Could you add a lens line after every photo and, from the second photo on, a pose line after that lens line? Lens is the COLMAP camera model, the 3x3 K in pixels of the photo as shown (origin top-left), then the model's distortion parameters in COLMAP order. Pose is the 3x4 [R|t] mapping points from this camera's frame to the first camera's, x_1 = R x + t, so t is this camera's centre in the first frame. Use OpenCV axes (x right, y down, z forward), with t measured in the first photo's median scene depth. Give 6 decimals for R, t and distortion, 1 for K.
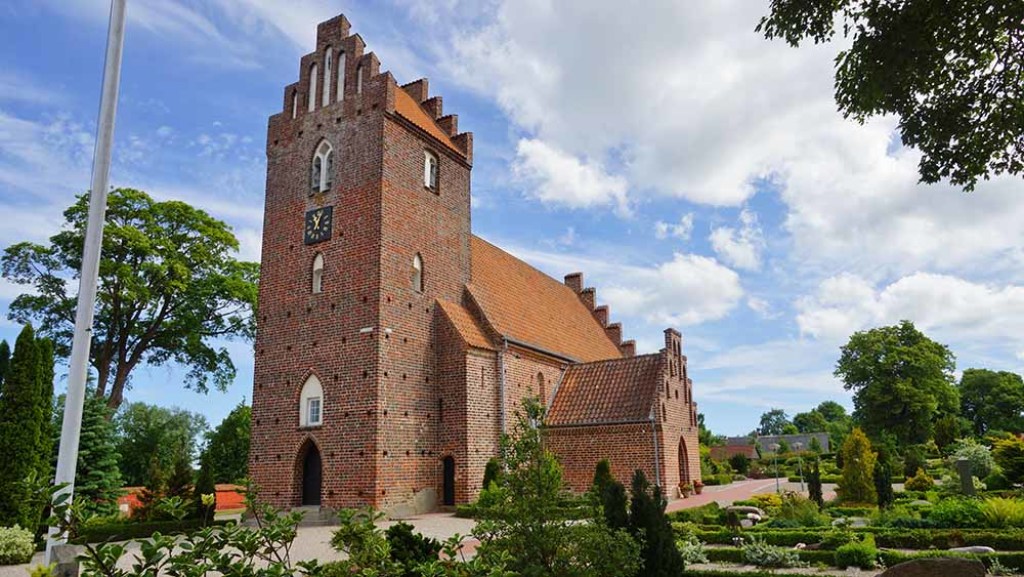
lens RADIAL K [[689.7, 0, 514.4], [0, 689.7, 299.7], [0, 0, 1]] dist [-0.020800, 0.009626]
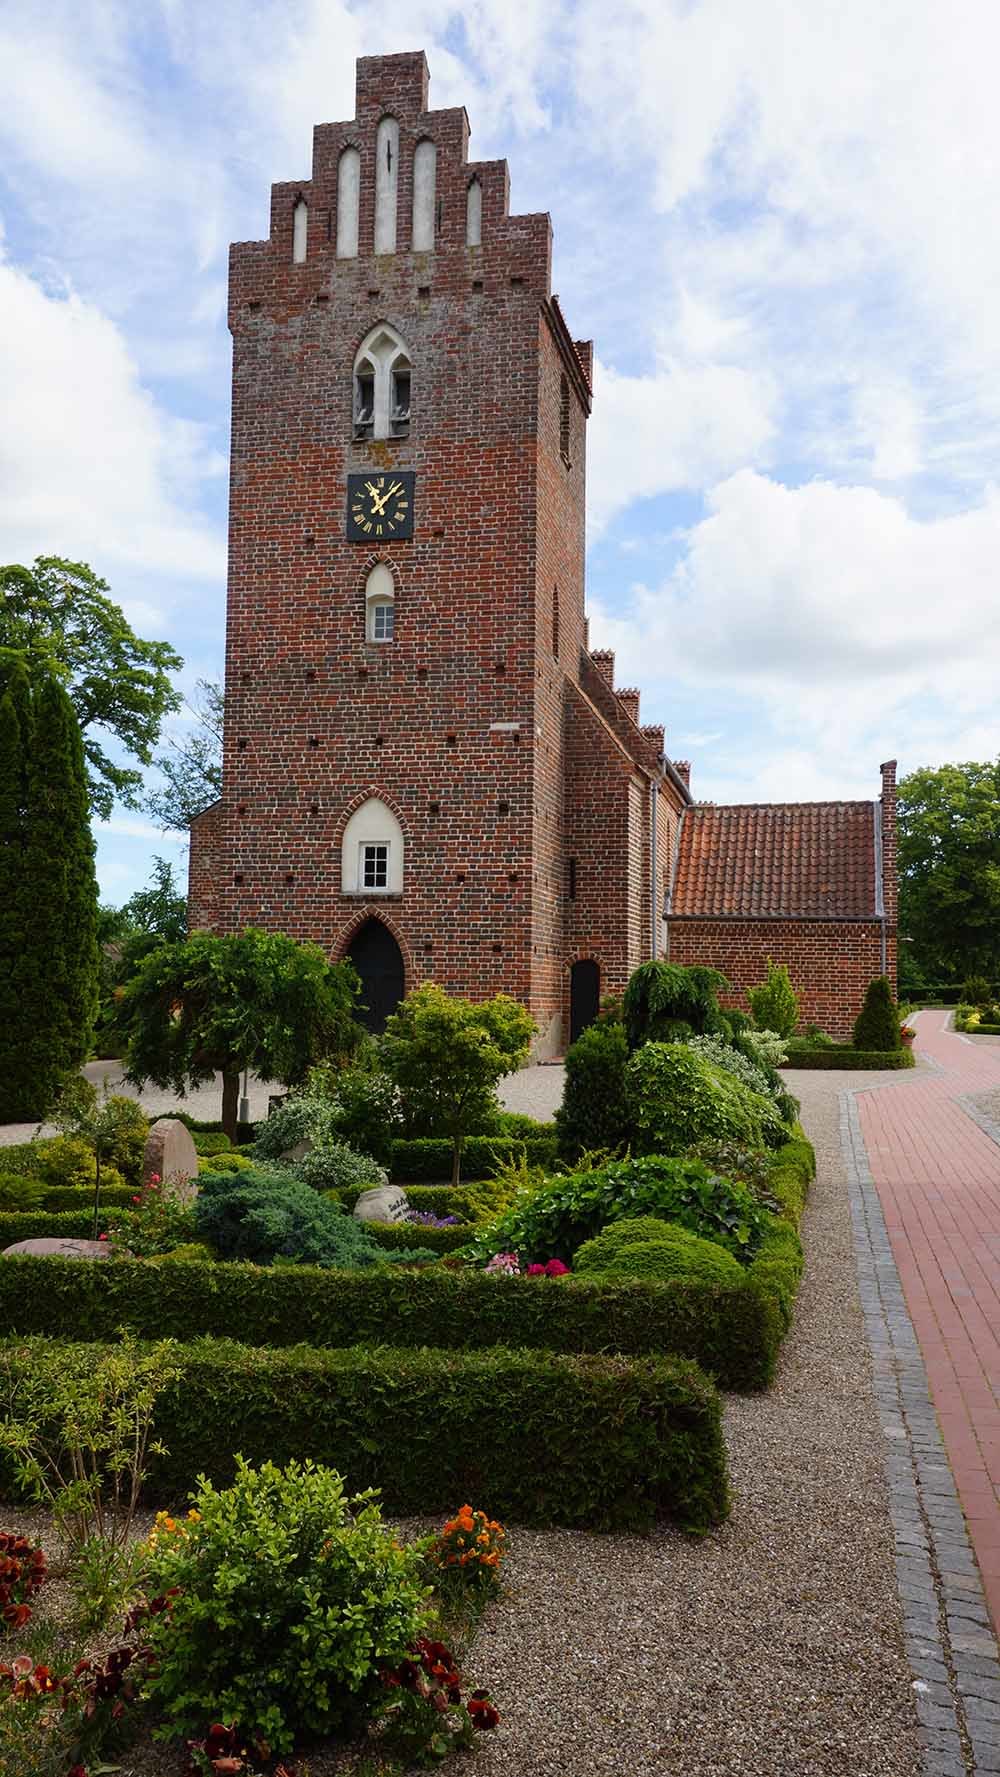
lens RADIAL K [[1542.1, 0, 489.3], [0, 1542.1, 889.1], [0, 0, 1]] dist [0.052271, -0.016939]
pose [[0.957124, 0.063659, 0.282597, -0.493889], [-0.109537, 0.982655, 0.149633, -0.009566], [-0.268171, -0.174172, 0.947496, -0.151939]]
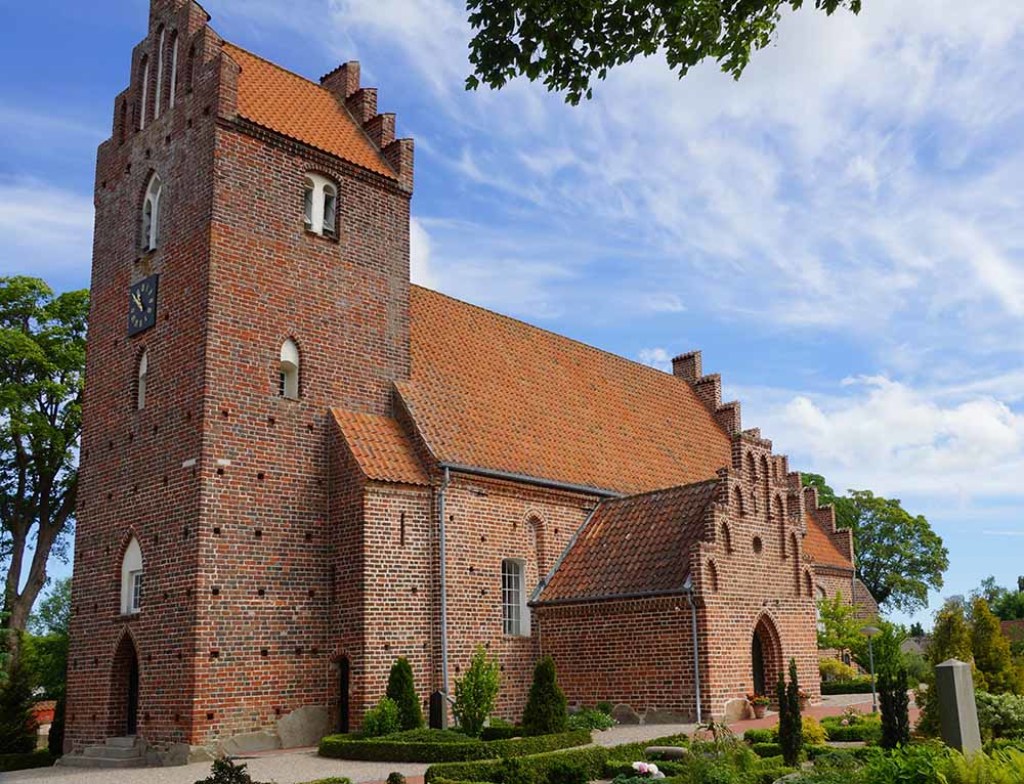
lens RADIAL K [[1030.1, 0, 573.5], [0, 1030.1, 447.0], [0, 0, 1]] dist [-0.007327, 0.000000]
pose [[0.980956, -0.052754, -0.186927, 0.276500], [0.059886, 0.997669, 0.032711, 0.016777], [0.184766, -0.043283, 0.981829, 0.112973]]
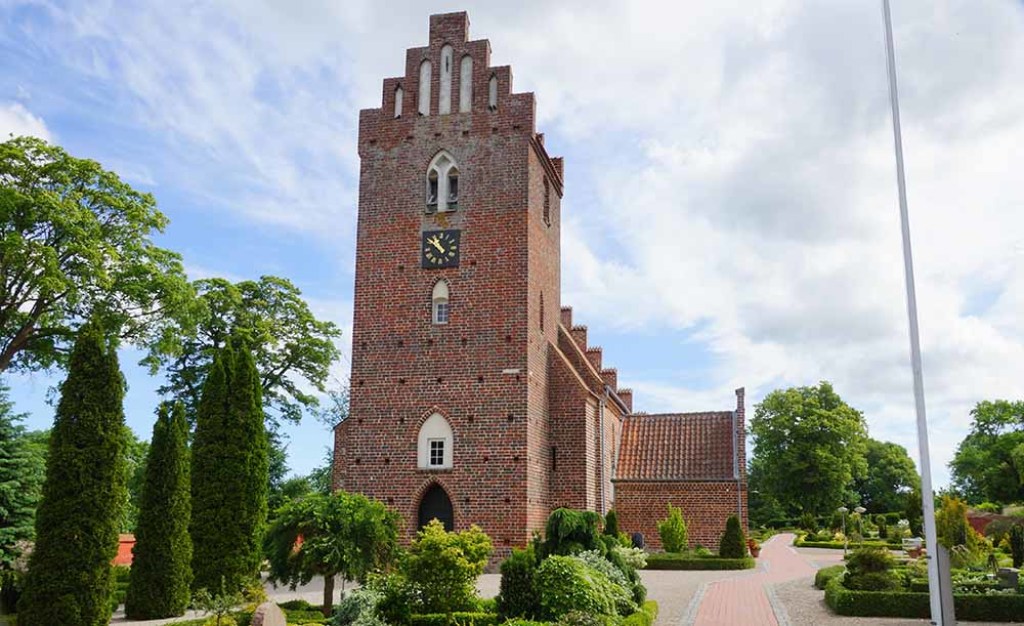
lens RADIAL K [[911.1, 0, 533.3], [0, 911.1, 343.6], [0, 0, 1]] dist [-0.017934, 0.005206]
pose [[0.957617, 0.089579, 0.273761, -0.466514], [-0.098794, 0.994906, 0.020031, -0.019160], [-0.270573, -0.046229, 0.961589, -0.184007]]
